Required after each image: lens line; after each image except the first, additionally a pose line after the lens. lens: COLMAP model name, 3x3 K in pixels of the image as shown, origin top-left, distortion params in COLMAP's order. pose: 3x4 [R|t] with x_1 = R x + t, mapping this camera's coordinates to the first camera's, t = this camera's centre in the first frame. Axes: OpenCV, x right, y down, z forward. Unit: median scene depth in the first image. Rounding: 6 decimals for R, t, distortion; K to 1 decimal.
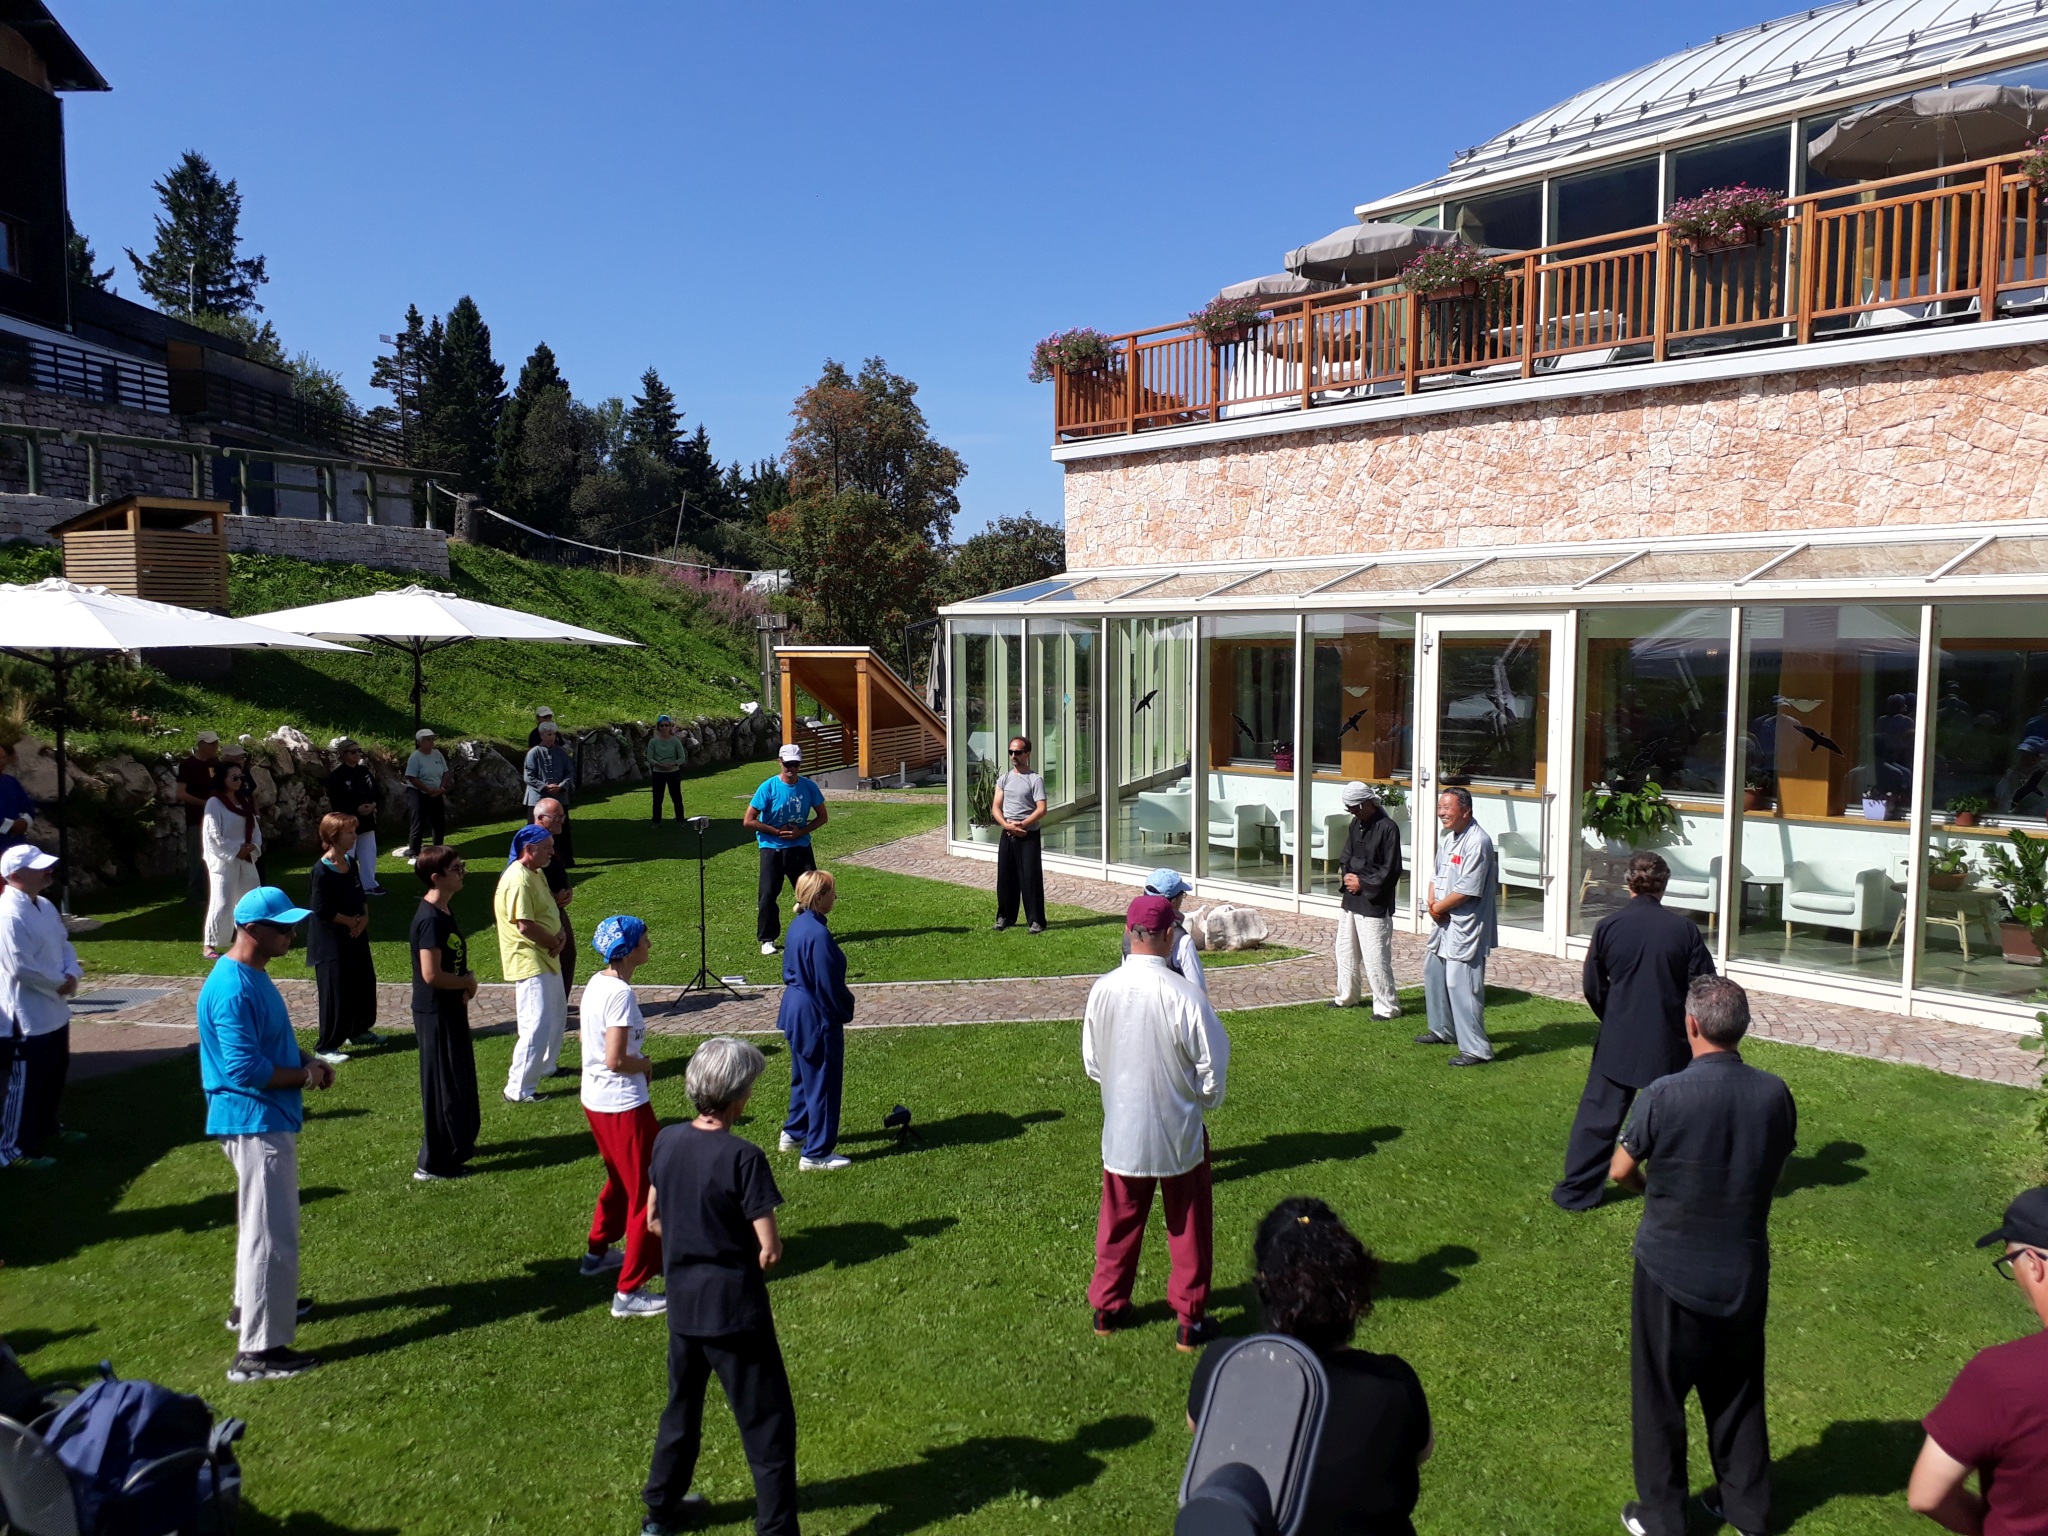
lens RADIAL K [[1654.7, 0, 1053.9], [0, 1654.7, 799.0], [0, 0, 1]] dist [0.027854, -0.039074]
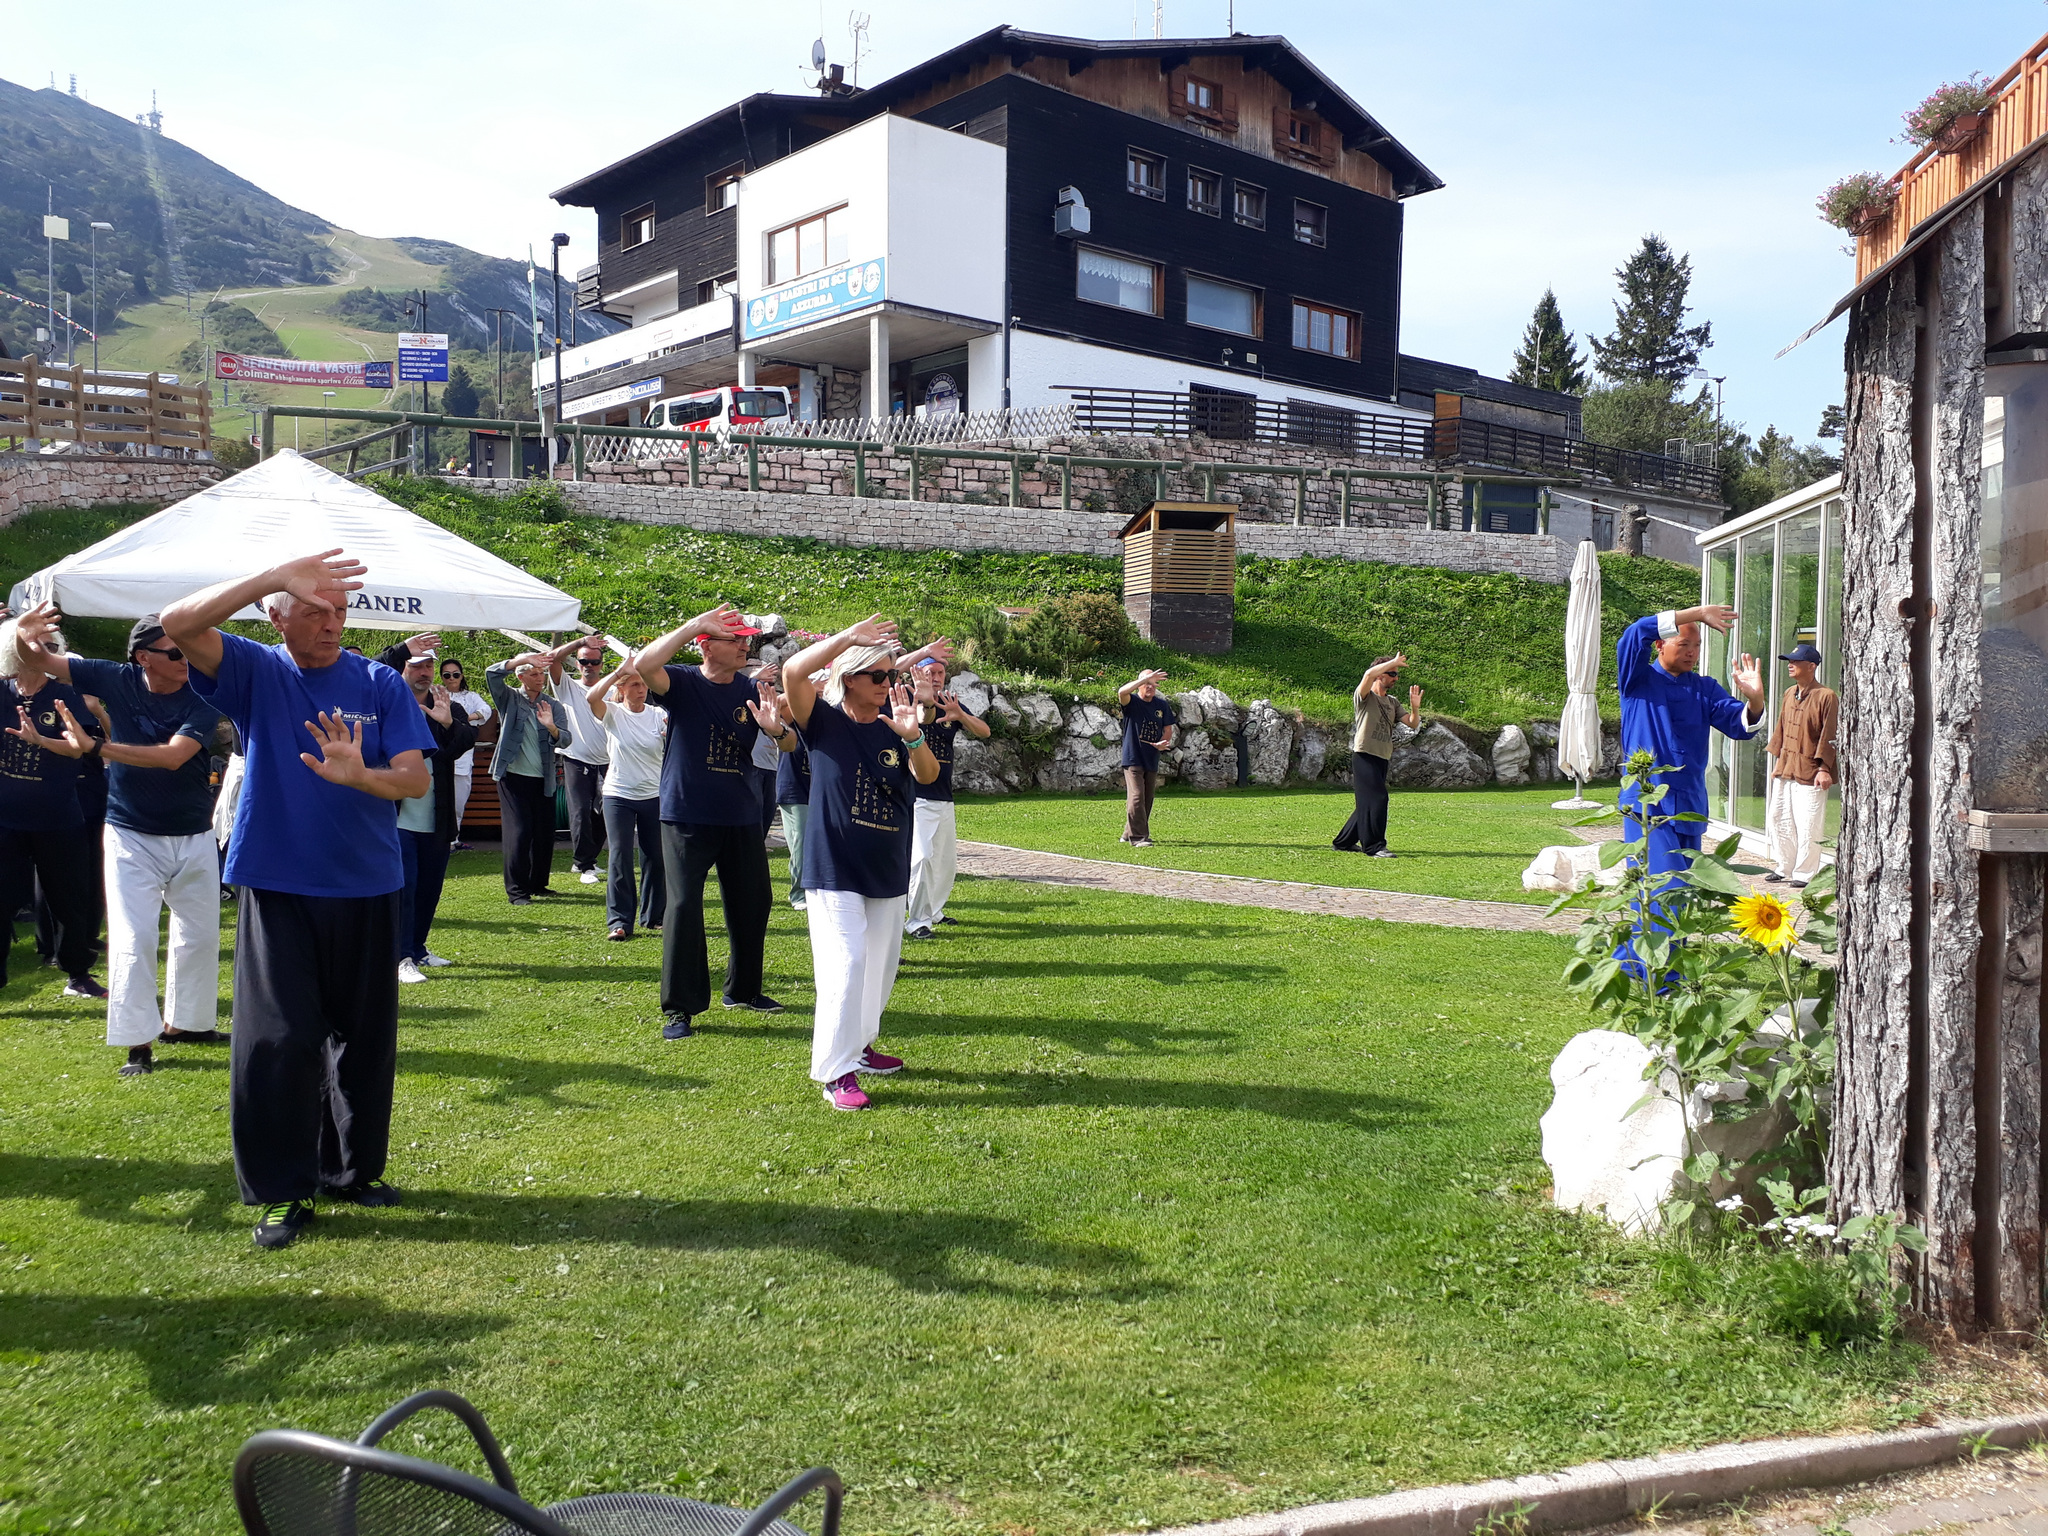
lens RADIAL K [[1654.7, 0, 1048.3], [0, 1654.7, 835.1], [0, 0, 1]] dist [0.027854, -0.039074]
pose [[0.632139, 0.077178, -0.771002, 0.263519], [-0.096512, 0.995121, 0.020482, 0.033962], [0.768821, 0.061464, 0.636504, 0.118959]]
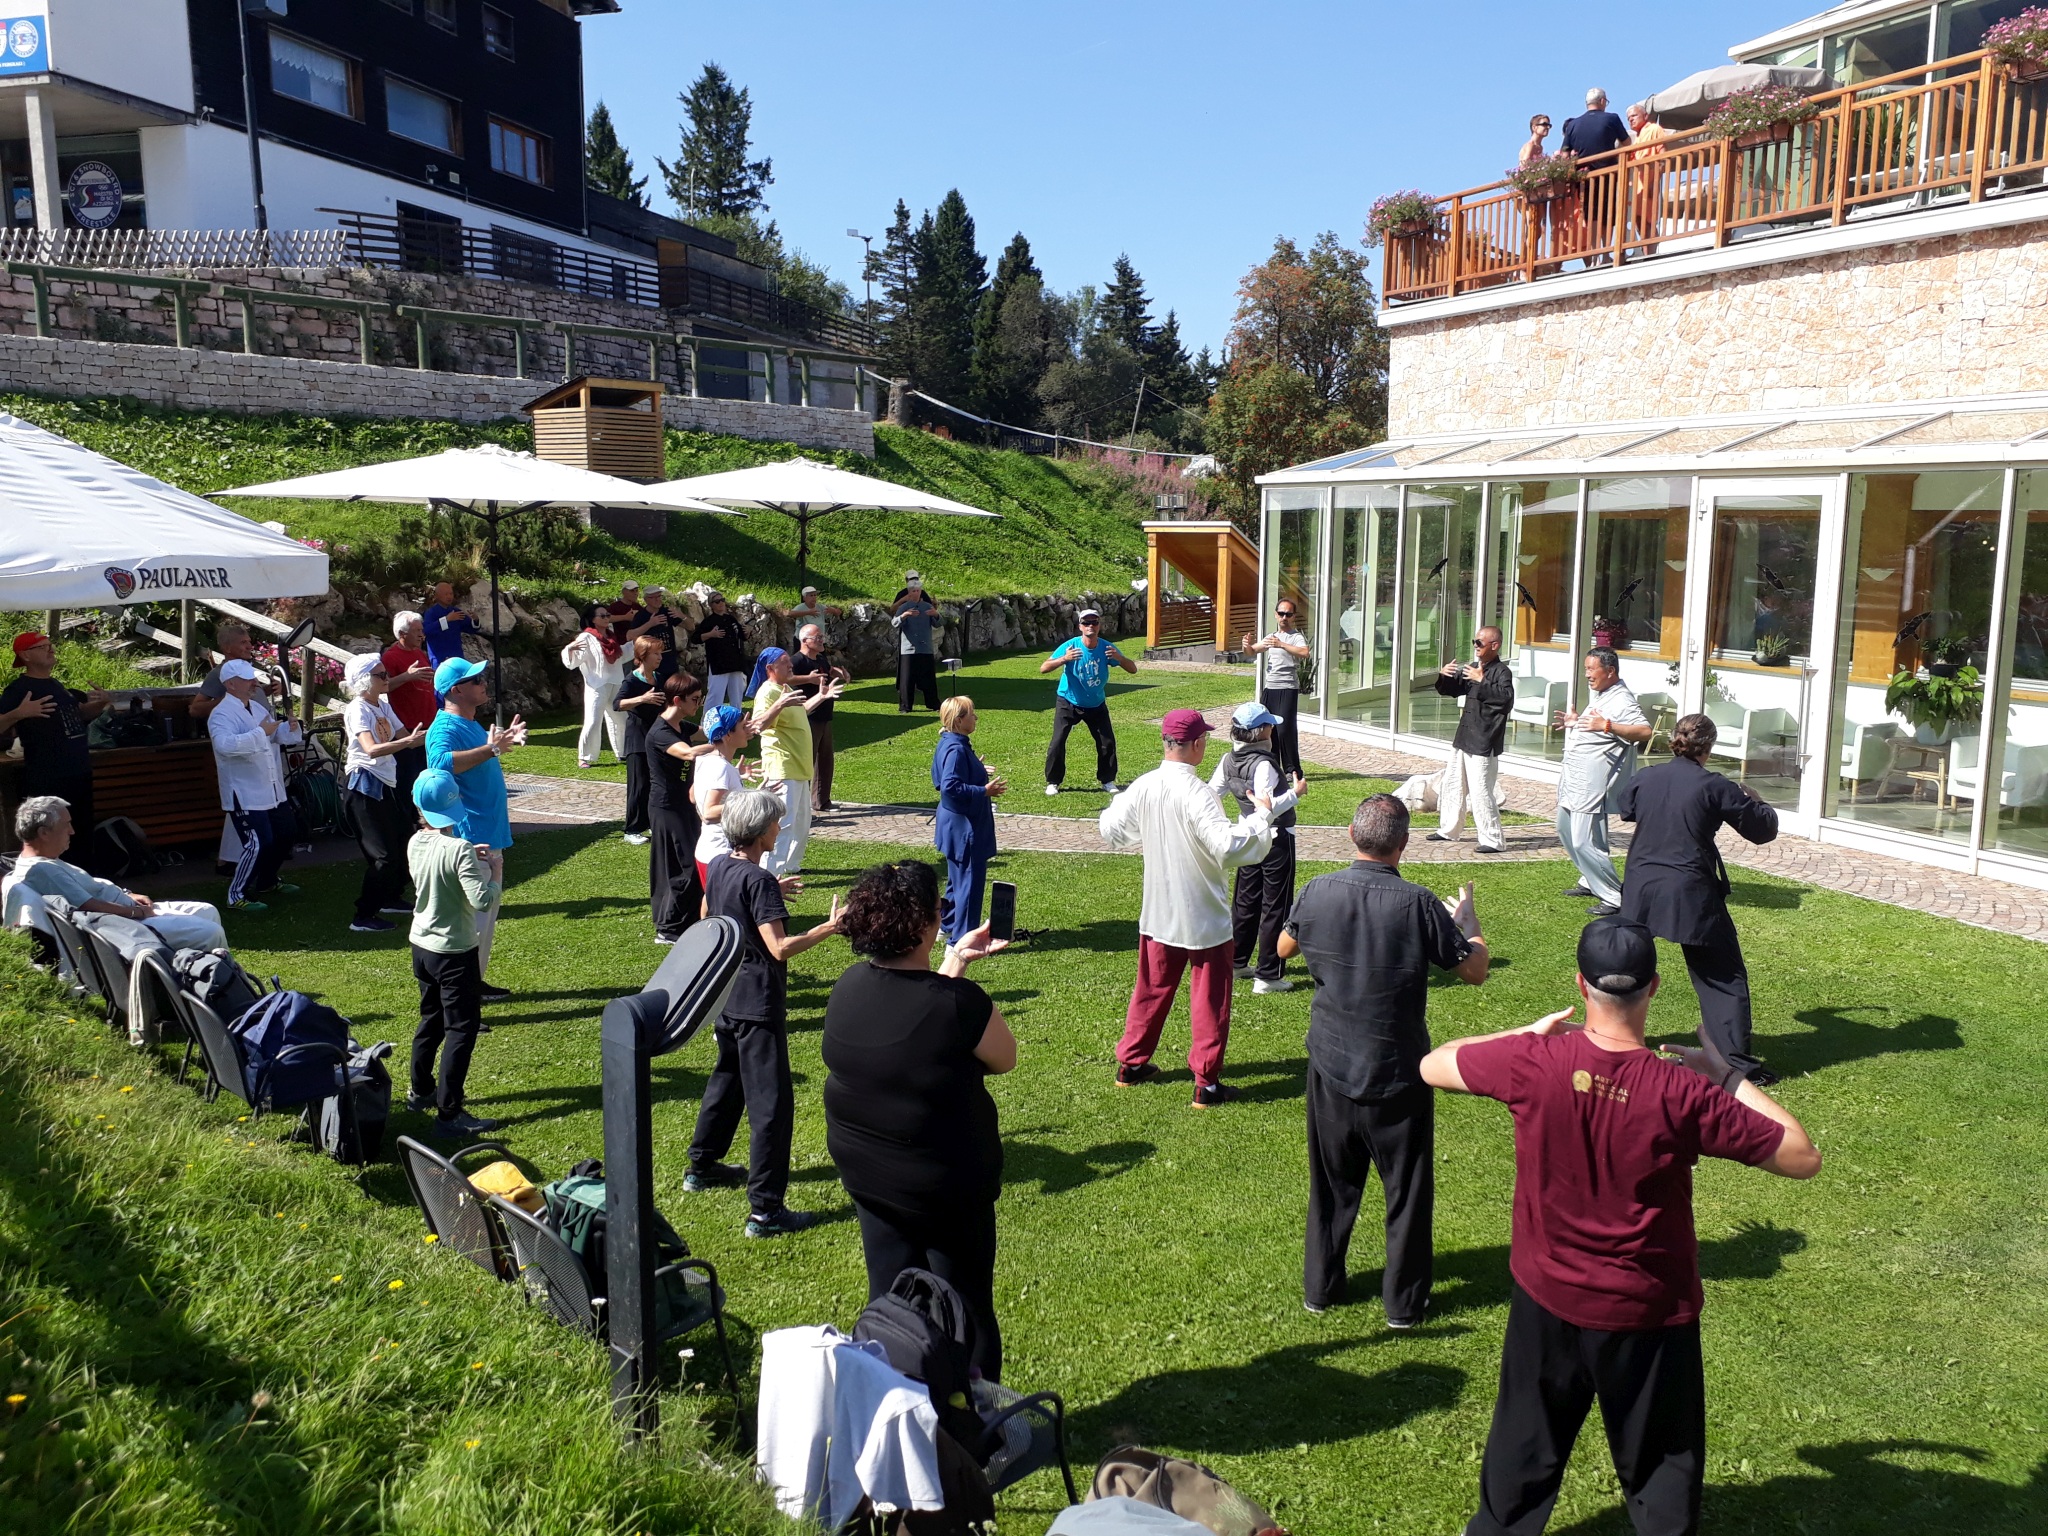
lens RADIAL K [[1654.7, 0, 1051.0], [0, 1654.7, 816.3], [0, 0, 1]] dist [0.027854, -0.039074]
pose [[0.959108, 0.061850, -0.276199, 0.067052], [-0.040990, 0.995897, 0.080674, 0.010693], [0.280056, -0.066053, 0.957709, -0.024196]]
